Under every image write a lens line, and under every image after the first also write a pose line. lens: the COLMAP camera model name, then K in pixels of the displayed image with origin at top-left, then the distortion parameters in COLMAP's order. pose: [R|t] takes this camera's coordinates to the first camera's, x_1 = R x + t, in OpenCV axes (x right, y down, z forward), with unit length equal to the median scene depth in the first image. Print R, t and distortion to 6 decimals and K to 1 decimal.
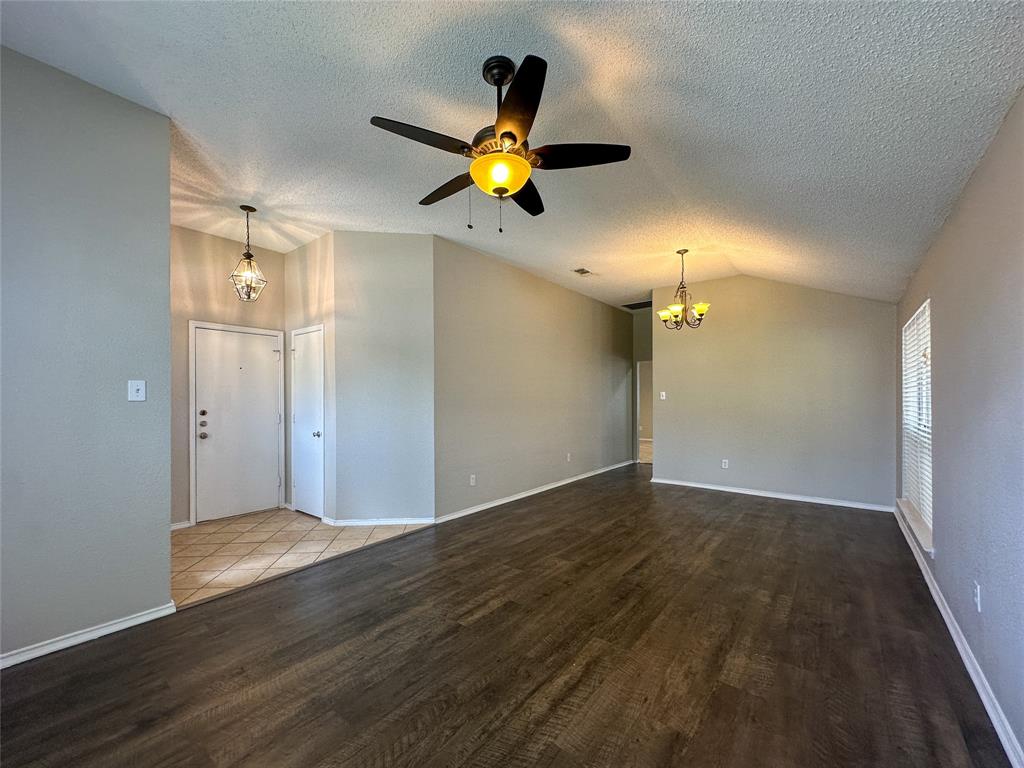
lens RADIAL K [[408.5, 0, 512.0], [0, 408.5, 384.0], [0, 0, 1]] dist [0.000504, 0.000459]
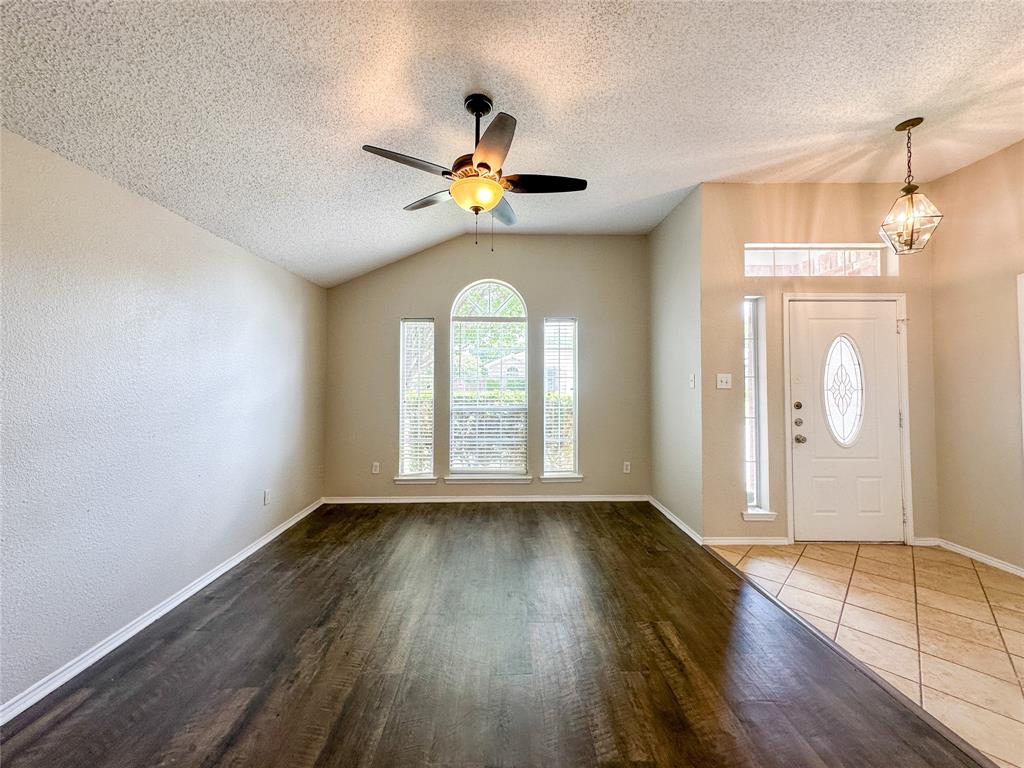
lens RADIAL K [[408.5, 0, 512.0], [0, 408.5, 384.0], [0, 0, 1]] dist [0.000504, 0.000459]
pose [[-0.776727, 0.001068, -0.629837, 0.430173], [0.016879, 0.999675, -0.019121, 0.031837], [0.629611, -0.025483, -0.776492, 1.405566]]
